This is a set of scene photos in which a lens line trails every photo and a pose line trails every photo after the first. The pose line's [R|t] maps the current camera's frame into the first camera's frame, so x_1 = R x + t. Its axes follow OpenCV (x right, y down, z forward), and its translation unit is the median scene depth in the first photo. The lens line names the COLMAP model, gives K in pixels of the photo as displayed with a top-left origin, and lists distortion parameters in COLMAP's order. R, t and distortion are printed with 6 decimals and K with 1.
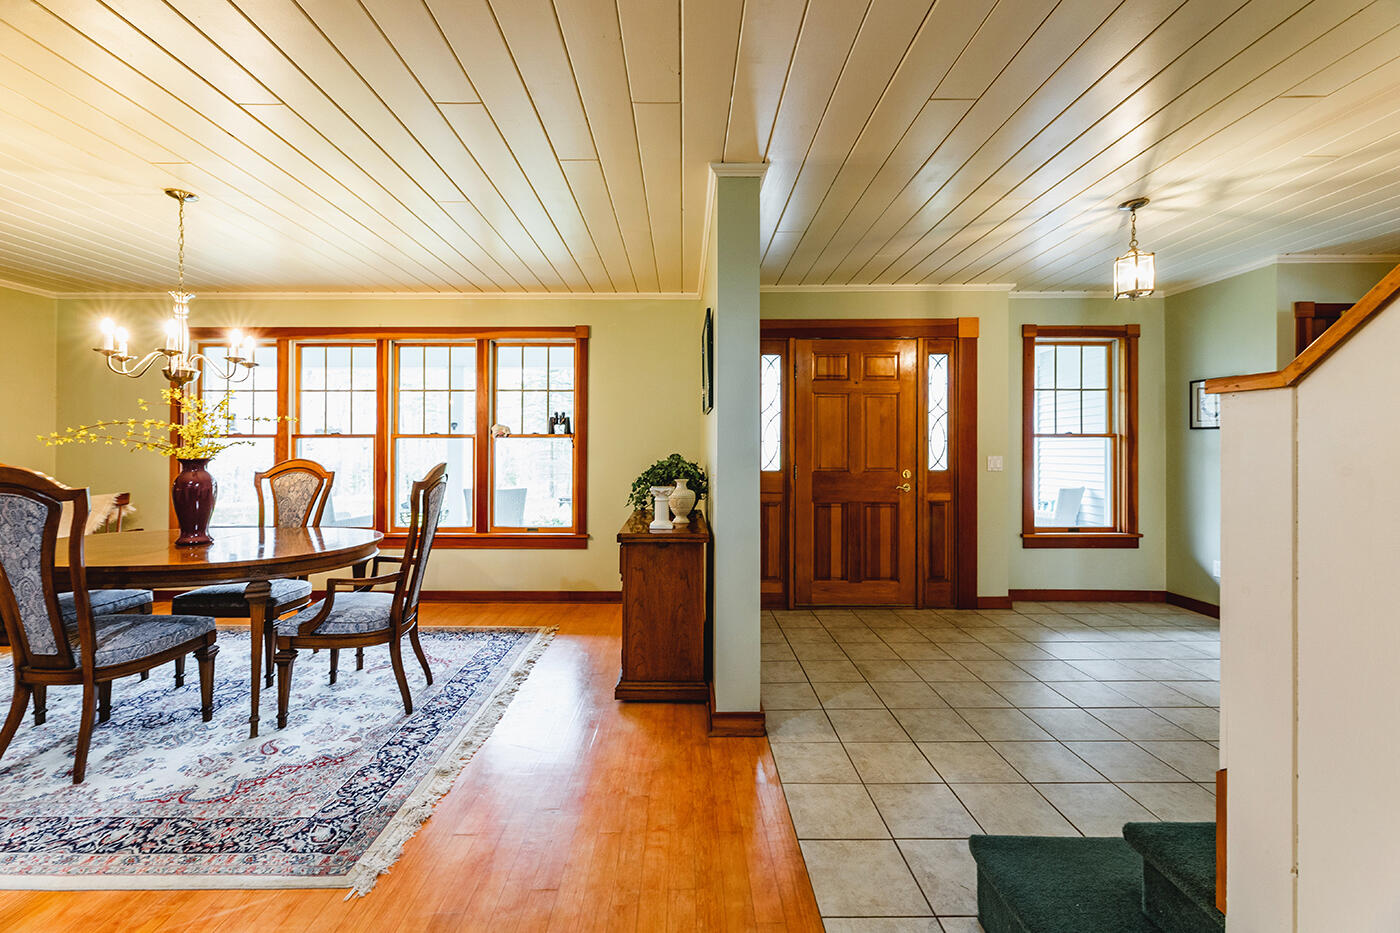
lens RADIAL K [[548.1, 0, 699.3], [0, 548.1, 448.4], [0, 0, 1]] dist [0.001730, 0.000232]
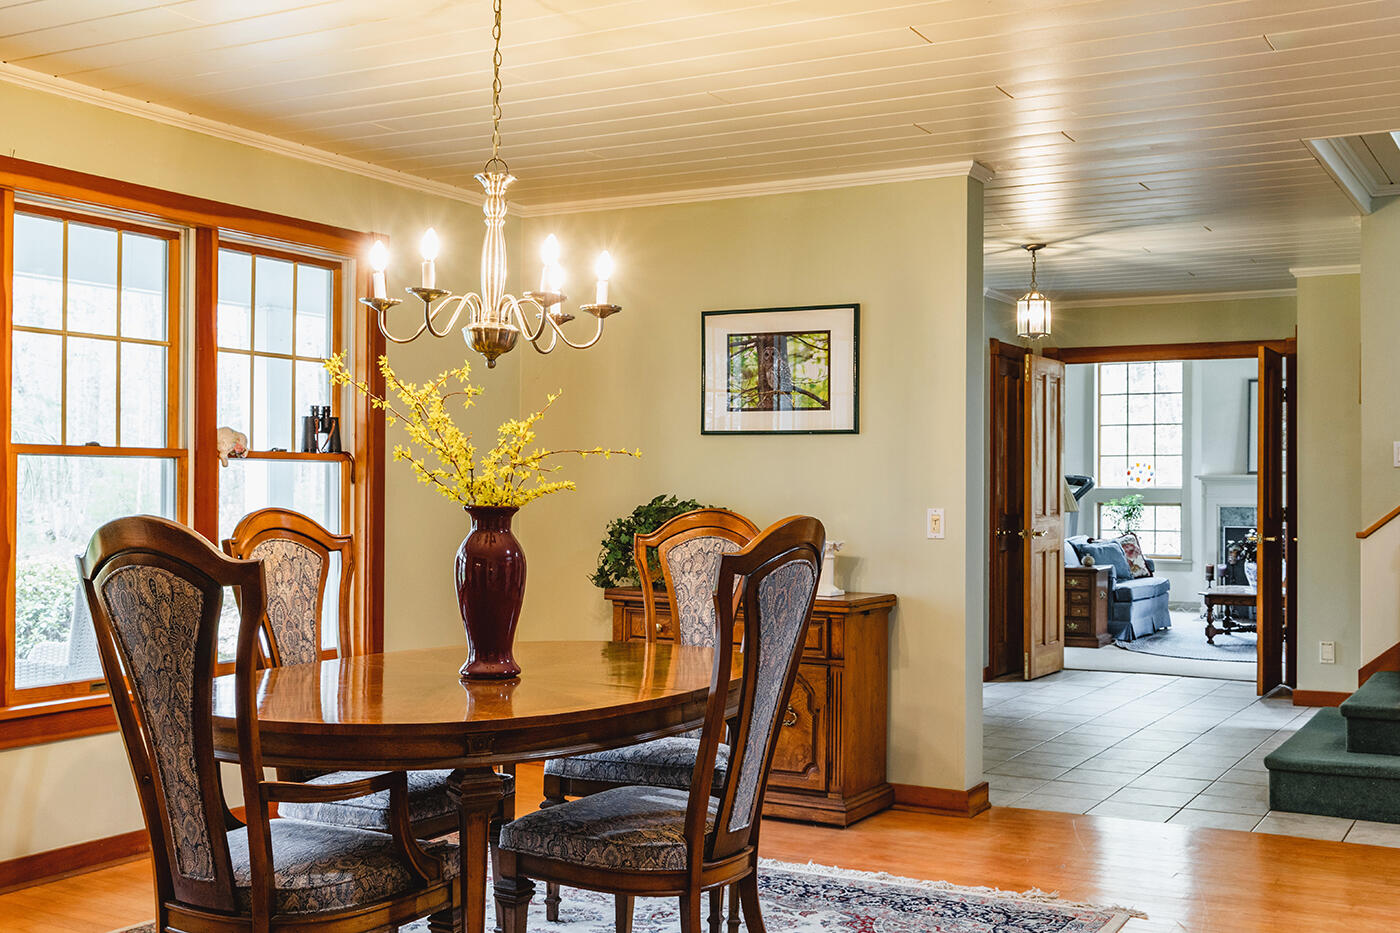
lens RADIAL K [[1452.2, 0, 768.4], [0, 1452.2, 483.0], [0, 0, 1]] dist [0.017303, 0.000000]
pose [[0.517633, 0.002208, 0.855600, -0.858906], [-0.005091, 0.999987, 0.000499, -0.002550], [-0.855588, -0.004614, 0.517637, 0.032269]]
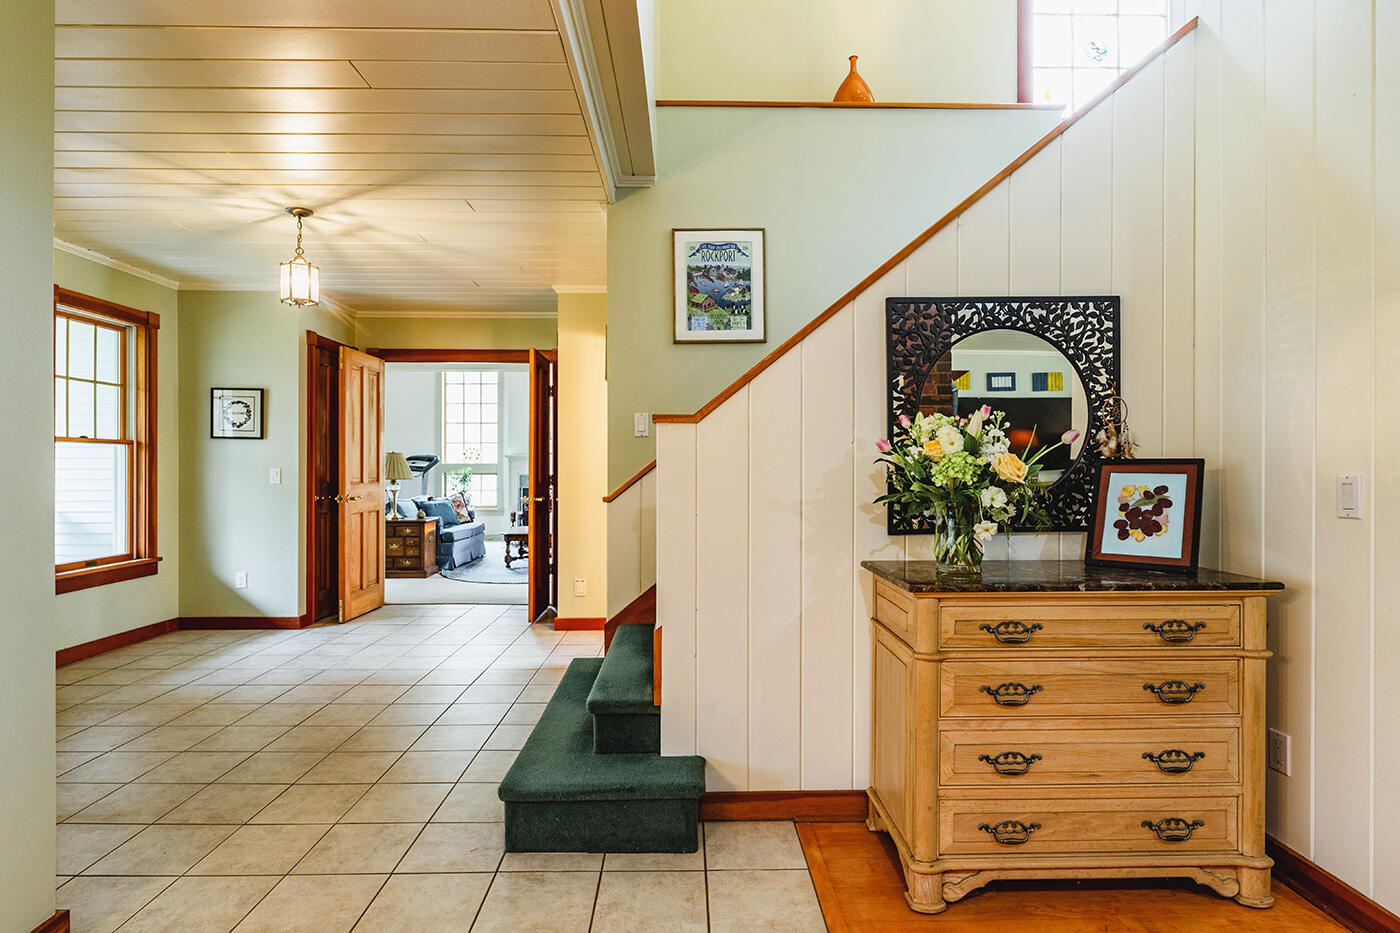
lens RADIAL K [[691.4, 0, 692.7], [0, 691.4, 473.6], [0, 0, 1]] dist [-0.046319, -0.000421]
pose [[0.023281, -0.010788, 0.999671, -0.230690], [-0.006873, 0.999916, 0.010950, 0.007087], [-0.999705, -0.007125, 0.023205, 0.137797]]
